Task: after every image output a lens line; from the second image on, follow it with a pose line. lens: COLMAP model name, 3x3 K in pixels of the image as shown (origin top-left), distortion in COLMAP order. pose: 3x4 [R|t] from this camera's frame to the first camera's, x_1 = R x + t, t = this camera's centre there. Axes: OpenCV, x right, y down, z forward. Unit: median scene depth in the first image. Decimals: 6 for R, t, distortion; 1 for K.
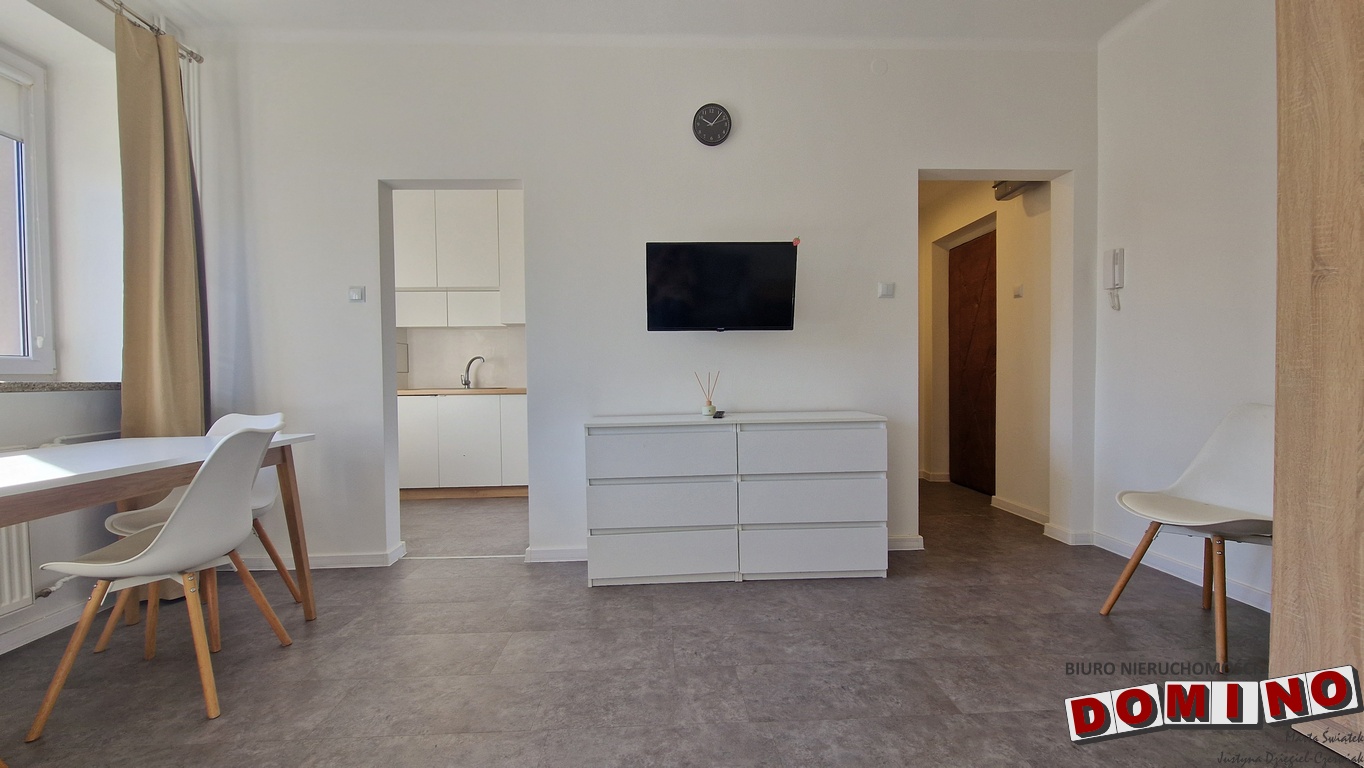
lens RADIAL K [[553.8, 0, 676.8], [0, 553.8, 387.9], [0, 0, 1]] dist [0.002526, -0.000818]
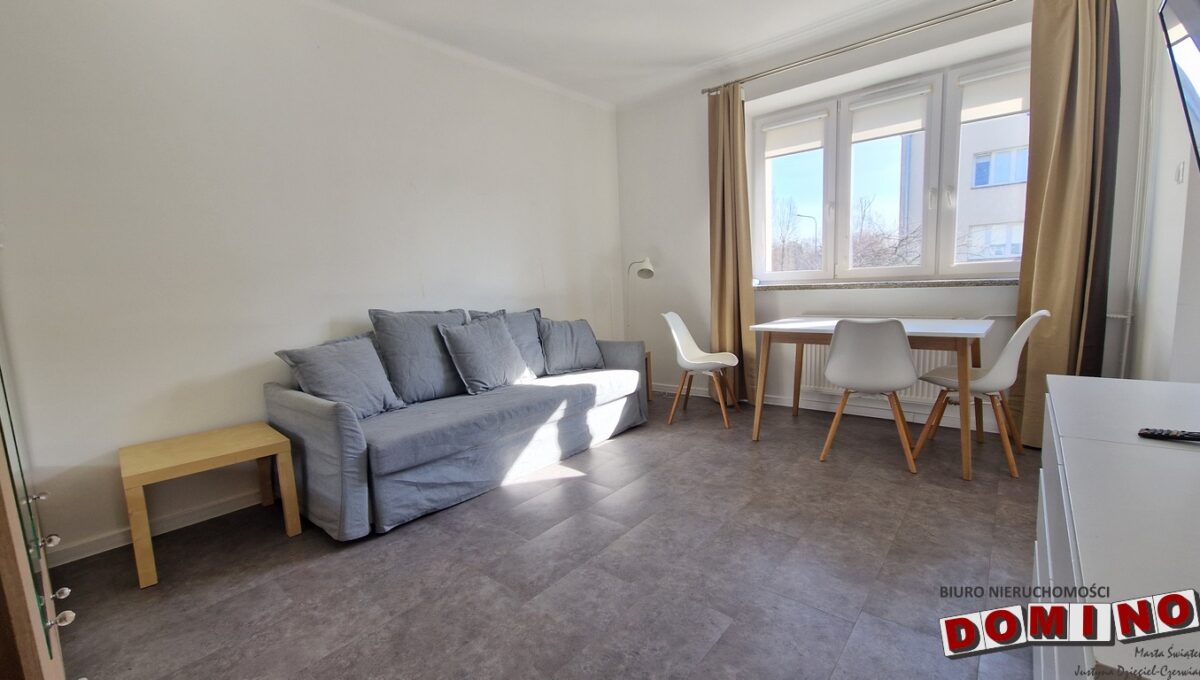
lens RADIAL K [[491.5, 0, 596.1], [0, 491.5, 343.9], [0, 0, 1]] dist [0.001278, -0.000118]
pose [[-0.677556, 0.138823, -0.722251, 0.584790], [0.039871, 0.987514, 0.152405, -0.076604], [0.734390, 0.074466, -0.674630, 0.979141]]
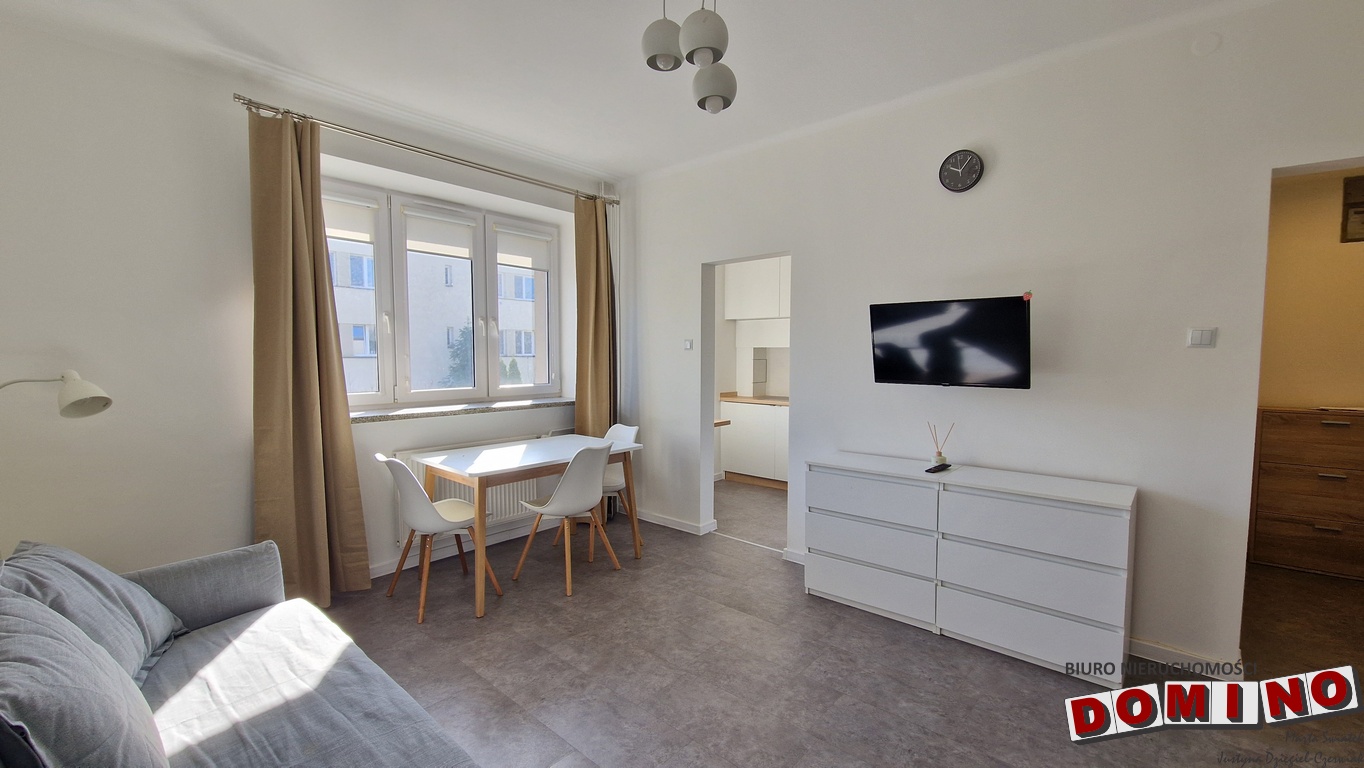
lens RADIAL K [[553.8, 0, 676.8], [0, 553.8, 387.9], [0, 0, 1]] dist [0.002526, -0.000818]
pose [[0.717482, 0.056772, -0.694260, 0.458359], [-0.025615, 0.998149, 0.055150, -0.152240], [0.696106, -0.021786, 0.717608, -0.065957]]
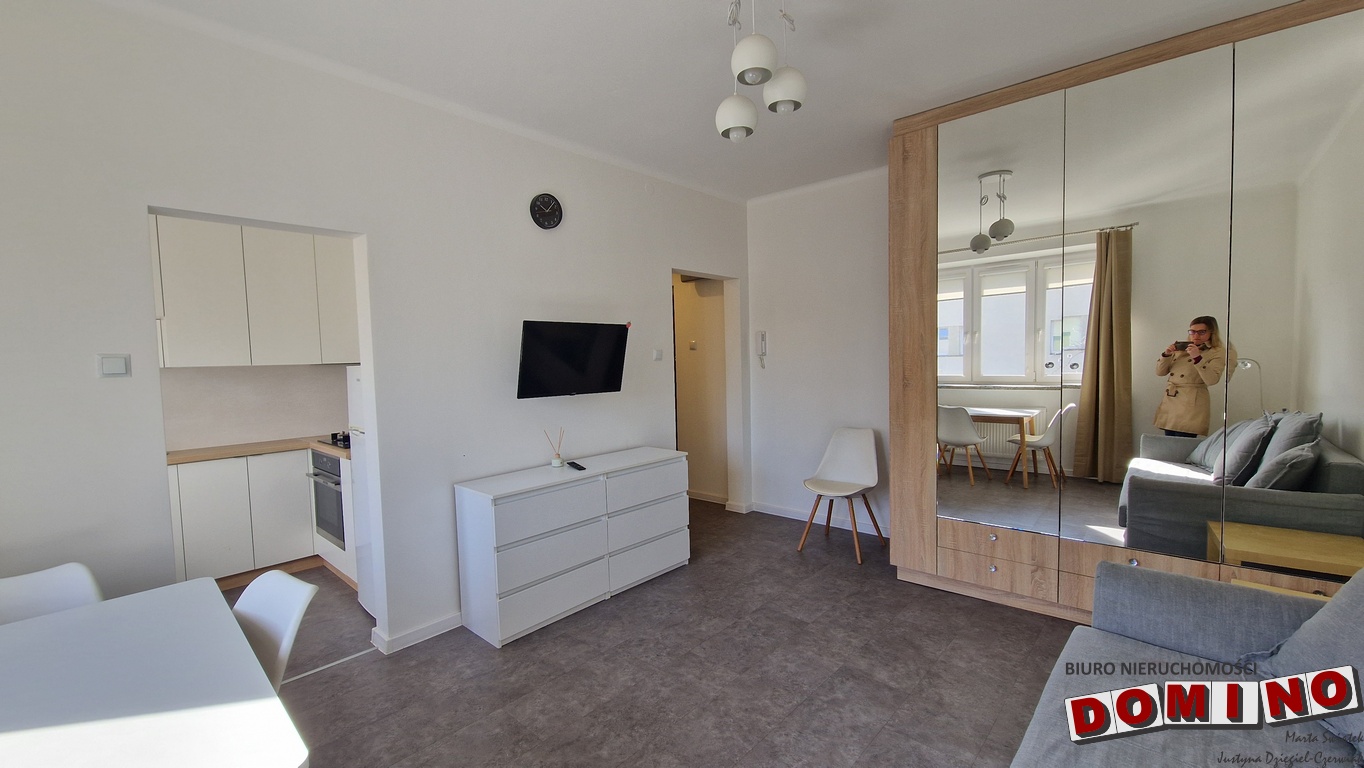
lens RADIAL K [[553.8, 0, 676.8], [0, 553.8, 387.9], [0, 0, 1]] dist [0.002526, -0.000818]
pose [[0.704542, -0.043983, 0.708298, -0.642965], [0.033527, 0.999026, 0.028687, -0.154982], [-0.708870, 0.003536, 0.705330, 0.012769]]
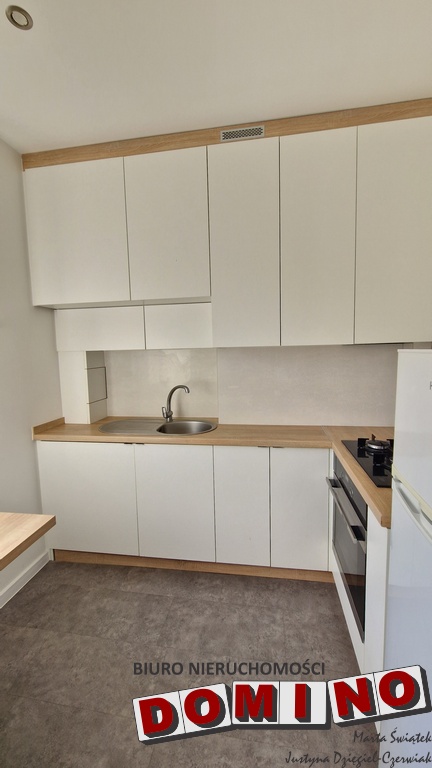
lens RADIAL K [[309.7, 0, 215.6], [0, 309.7, 379.0], [0, 0, 1]] dist [-0.001921, -0.000411]
pose [[0.980210, 0.007744, -0.197807, -0.409002], [0.007580, 0.997034, 0.076592, -0.187191], [0.197813, -0.076575, 0.977244, 1.053347]]
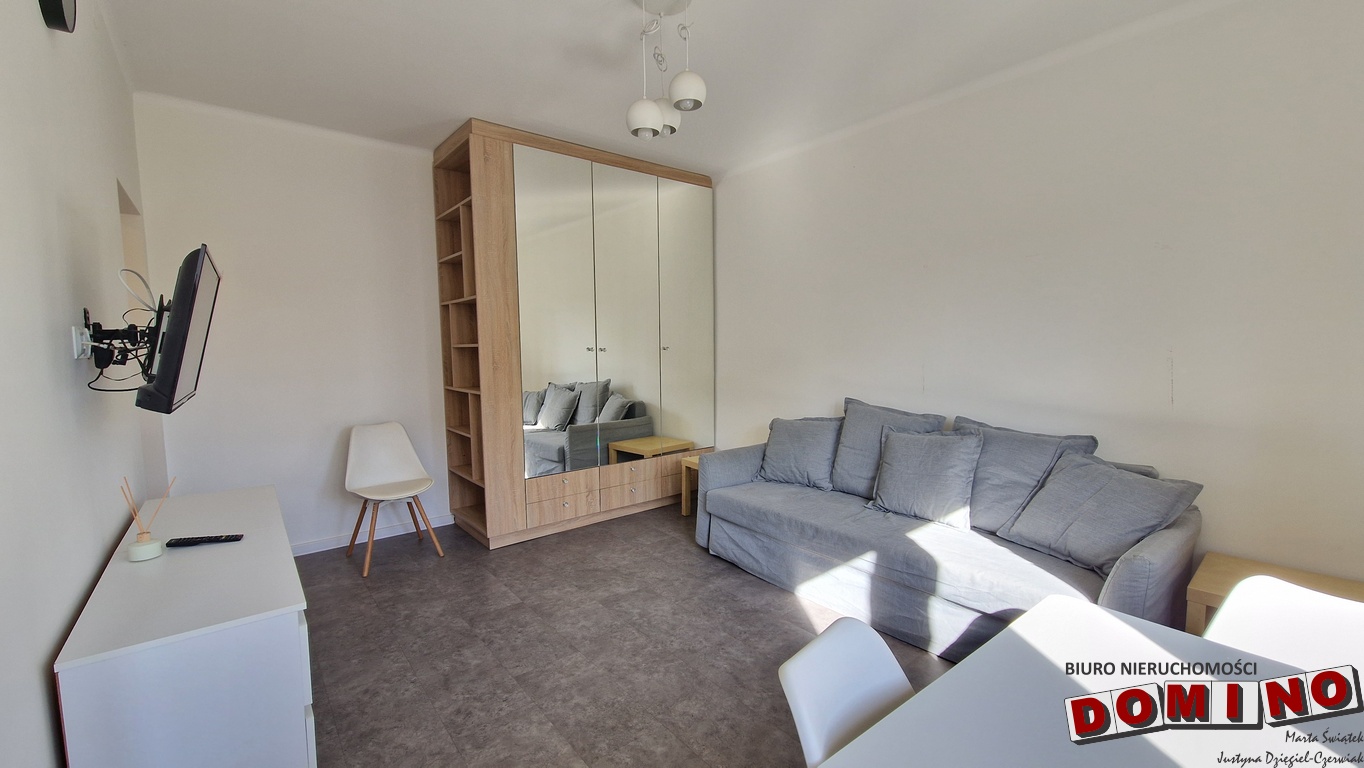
lens RADIAL K [[553.8, 0, 676.8], [0, 553.8, 387.9], [0, 0, 1]] dist [0.002526, -0.000818]
pose [[-0.595723, -0.046356, 0.801851, -0.761147], [0.038048, 0.995584, 0.085823, -0.161310], [-0.802288, 0.081636, -0.591328, 0.992904]]
